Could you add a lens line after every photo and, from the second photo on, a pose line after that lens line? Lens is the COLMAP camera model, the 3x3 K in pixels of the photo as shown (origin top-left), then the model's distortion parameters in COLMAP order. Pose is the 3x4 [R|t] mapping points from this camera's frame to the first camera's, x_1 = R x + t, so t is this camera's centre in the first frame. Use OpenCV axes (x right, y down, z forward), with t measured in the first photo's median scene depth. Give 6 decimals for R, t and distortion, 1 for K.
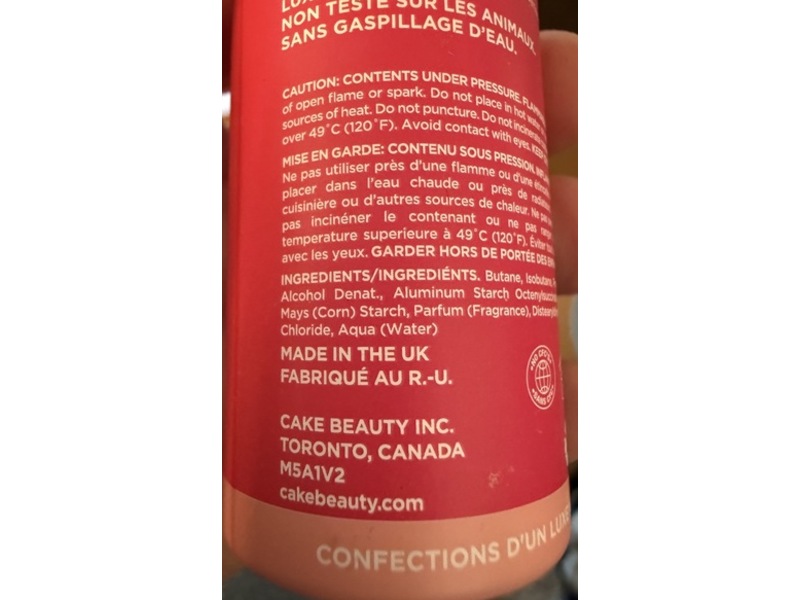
lens RADIAL K [[569.7, 0, 400.2], [0, 569.7, 316.1], [0, 0, 1]] dist [-0.004426, -0.001908]
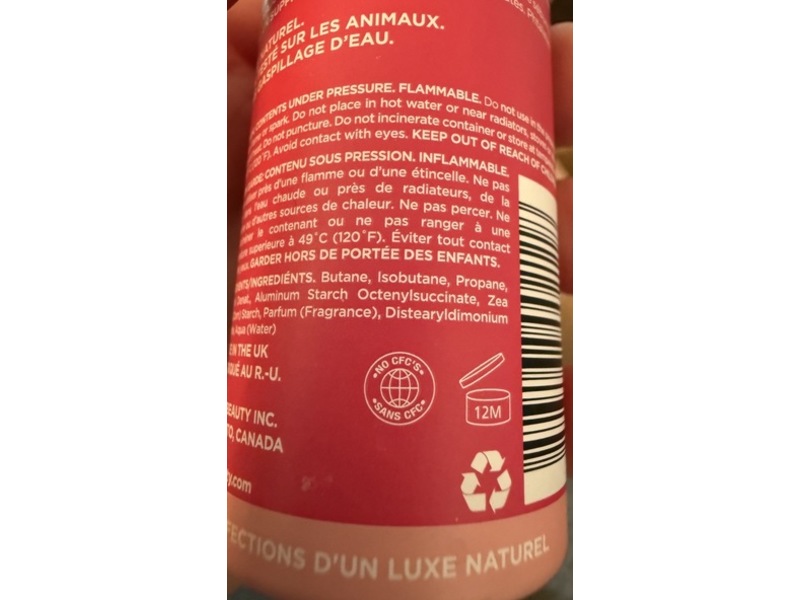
lens RADIAL K [[604.3, 0, 400.0], [0, 604.3, 300.0], [0, 0, 1]] dist [-0.002544, -0.001359]
pose [[0.610919, -0.043151, -0.790516, 1.083928], [-0.028594, 0.996659, -0.076501, 0.047141], [0.791177, 0.069340, 0.607644, 0.467892]]
